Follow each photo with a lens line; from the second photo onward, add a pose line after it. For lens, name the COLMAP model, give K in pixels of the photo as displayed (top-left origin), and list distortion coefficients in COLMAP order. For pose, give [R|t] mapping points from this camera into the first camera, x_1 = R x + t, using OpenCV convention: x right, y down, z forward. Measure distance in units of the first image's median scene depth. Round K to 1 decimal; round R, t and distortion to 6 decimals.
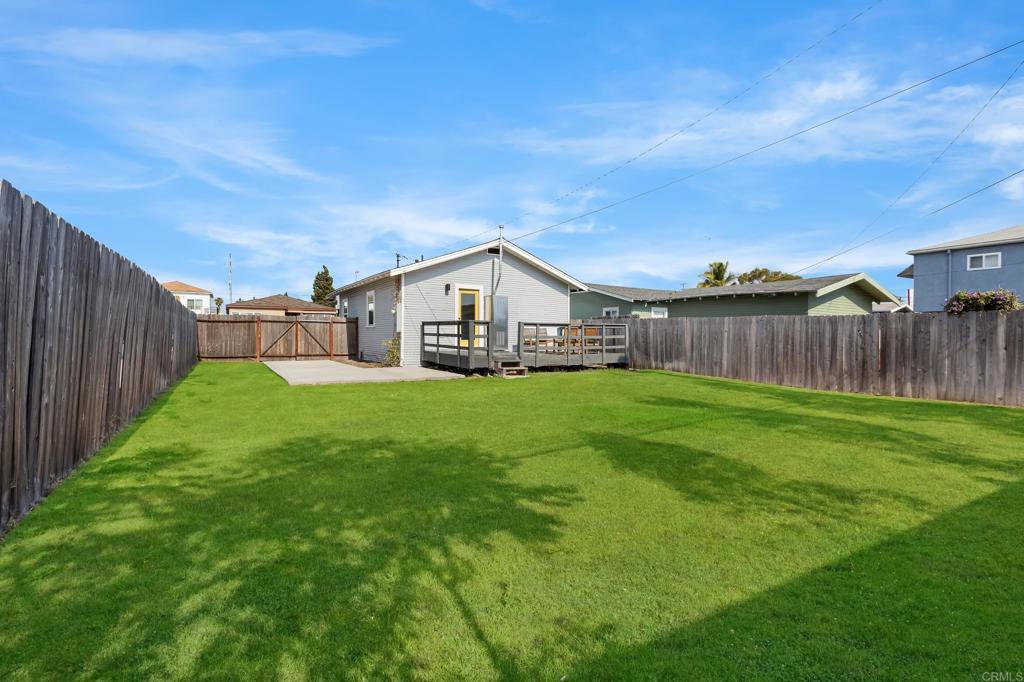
lens RADIAL K [[478.5, 0, 512.6], [0, 478.5, 371.7], [0, 0, 1]] dist [0.001585, 0.000858]
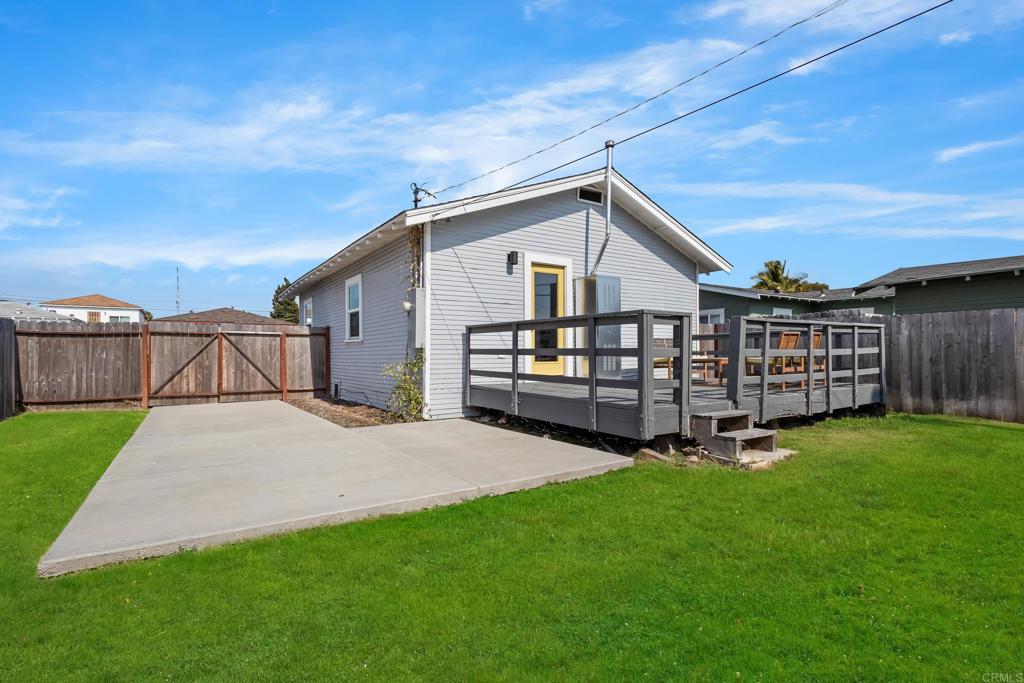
lens RADIAL K [[481.5, 0, 507.3], [0, 481.5, 374.7], [0, 0, 1]] dist [0.001254, 0.000214]
pose [[0.998597, -0.018121, 0.049746, -0.164601], [0.019841, 0.999215, -0.034287, -0.035604], [-0.049086, 0.035226, 0.998173, 0.485787]]
